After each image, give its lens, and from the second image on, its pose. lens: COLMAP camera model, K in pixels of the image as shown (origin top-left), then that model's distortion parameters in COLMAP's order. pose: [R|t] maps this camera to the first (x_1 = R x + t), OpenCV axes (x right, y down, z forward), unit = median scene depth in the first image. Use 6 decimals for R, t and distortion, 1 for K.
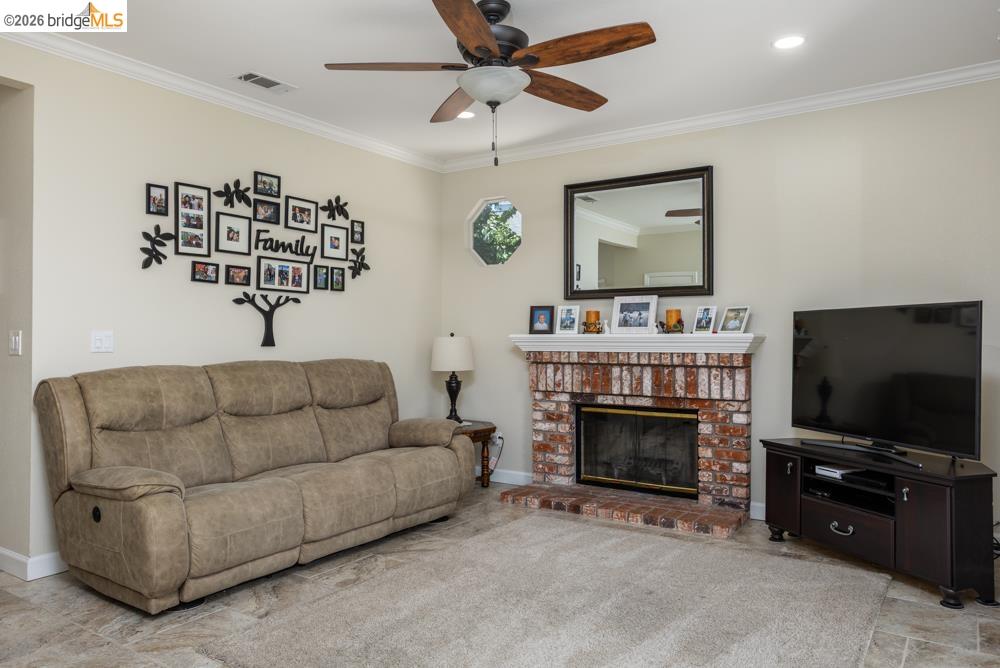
lens RADIAL K [[700.6, 0, 501.1], [0, 700.6, 328.4], [0, 0, 1]] dist [-0.012737, 0.017702]
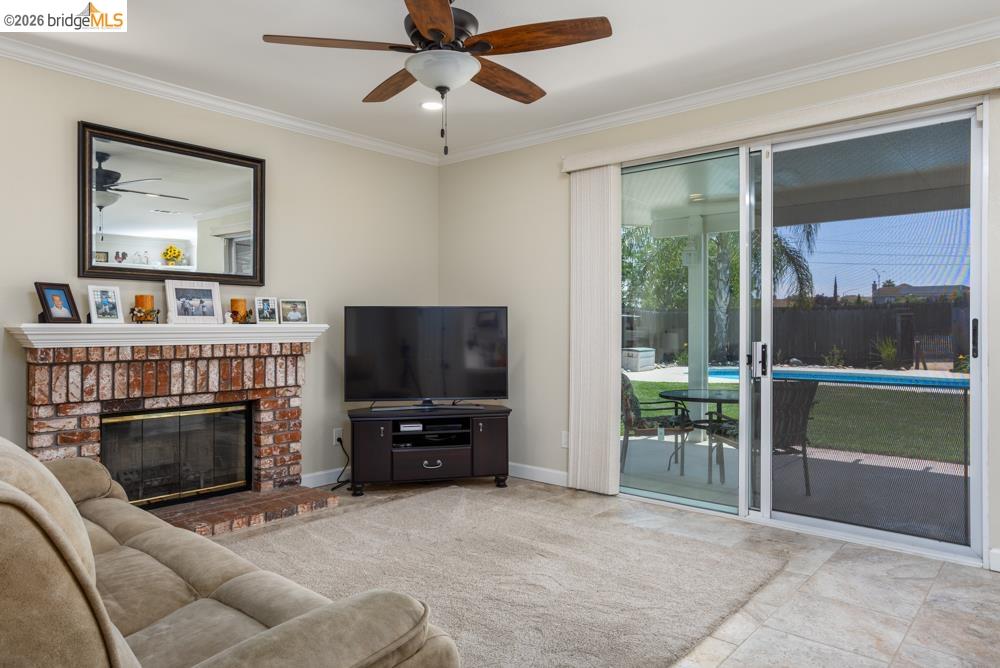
lens RADIAL K [[647.0, 0, 504.0], [0, 647.0, 326.4], [0, 0, 1]] dist [0.006328, 0.009342]
pose [[0.129678, 0.000846, 0.991556, -0.583035], [-0.013102, 0.999914, 0.000860, 0.005310], [-0.991470, -0.013103, 0.129678, 0.515885]]
